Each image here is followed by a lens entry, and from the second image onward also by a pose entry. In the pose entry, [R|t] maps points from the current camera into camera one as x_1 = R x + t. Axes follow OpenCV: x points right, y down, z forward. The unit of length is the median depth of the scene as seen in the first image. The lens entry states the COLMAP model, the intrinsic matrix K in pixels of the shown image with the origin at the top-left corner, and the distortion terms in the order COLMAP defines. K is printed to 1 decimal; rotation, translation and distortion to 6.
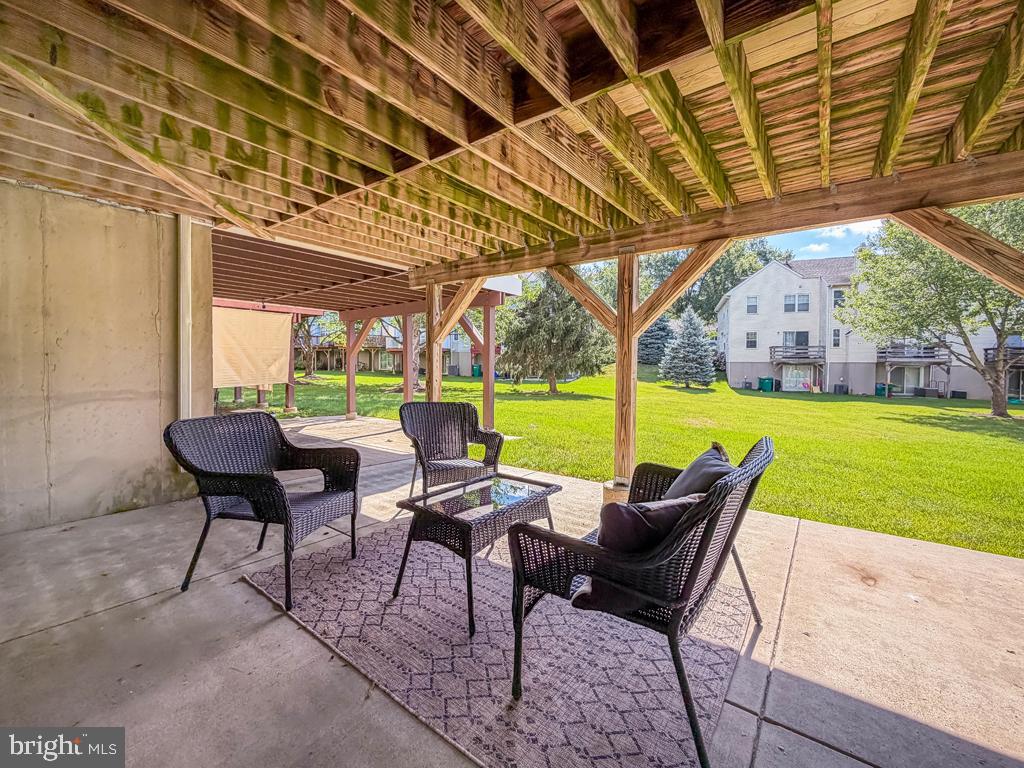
lens RADIAL K [[423.7, 0, 510.1], [0, 423.7, 375.3], [0, 0, 1]] dist [0.001320, -0.001233]
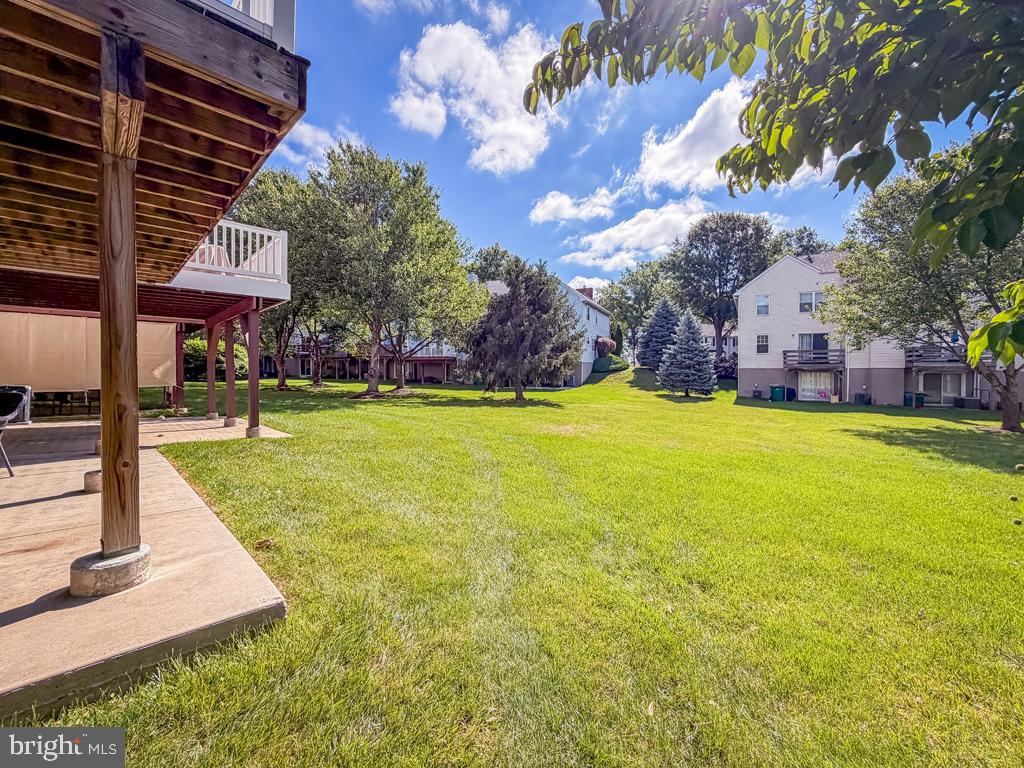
lens RADIAL K [[423.7, 0, 502.6], [0, 423.7, 386.5], [0, 0, 1]] dist [0.001320, -0.001233]
pose [[0.985491, 0.001320, -0.169723, 0.197309], [-0.001051, 0.999998, 0.001672, 0.006886], [0.169725, -0.001469, 0.985490, 0.016385]]
